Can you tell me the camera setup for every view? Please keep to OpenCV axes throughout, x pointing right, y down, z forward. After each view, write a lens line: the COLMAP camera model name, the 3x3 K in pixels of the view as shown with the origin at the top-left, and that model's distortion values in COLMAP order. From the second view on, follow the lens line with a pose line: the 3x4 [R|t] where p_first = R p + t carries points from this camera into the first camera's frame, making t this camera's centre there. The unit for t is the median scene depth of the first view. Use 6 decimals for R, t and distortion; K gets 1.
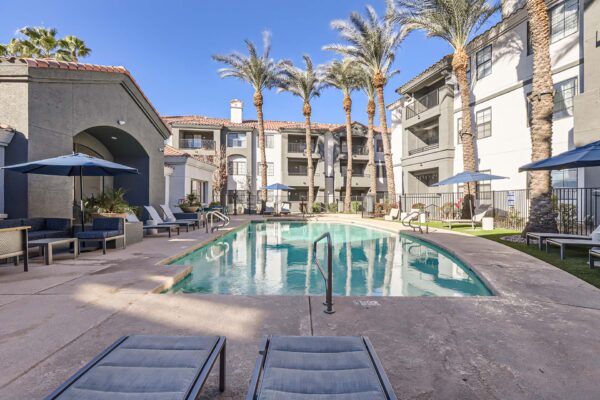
lens RADIAL K [[272.7, 0, 296.0], [0, 272.7, 197.6], [0, 0, 1]] dist [-0.000823, 0.003407]
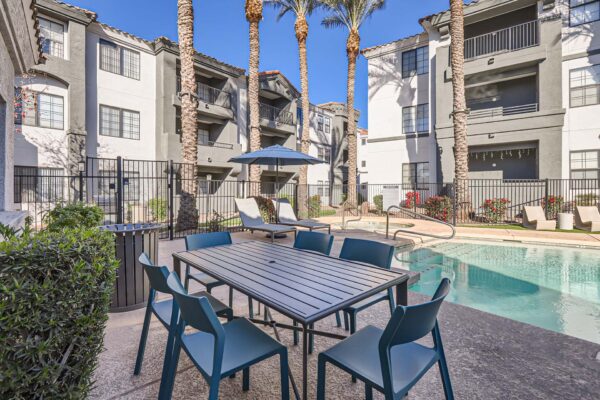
lens RADIAL K [[287.9, 0, 293.0], [0, 287.9, 186.9], [0, 0, 1]] dist [0.010026, -0.000627]
pose [[0.760402, 0.002374, 0.649449, -0.339965], [0.001047, 0.999988, -0.004881, 0.003132], [-0.649452, 0.004392, 0.760390, 0.770467]]
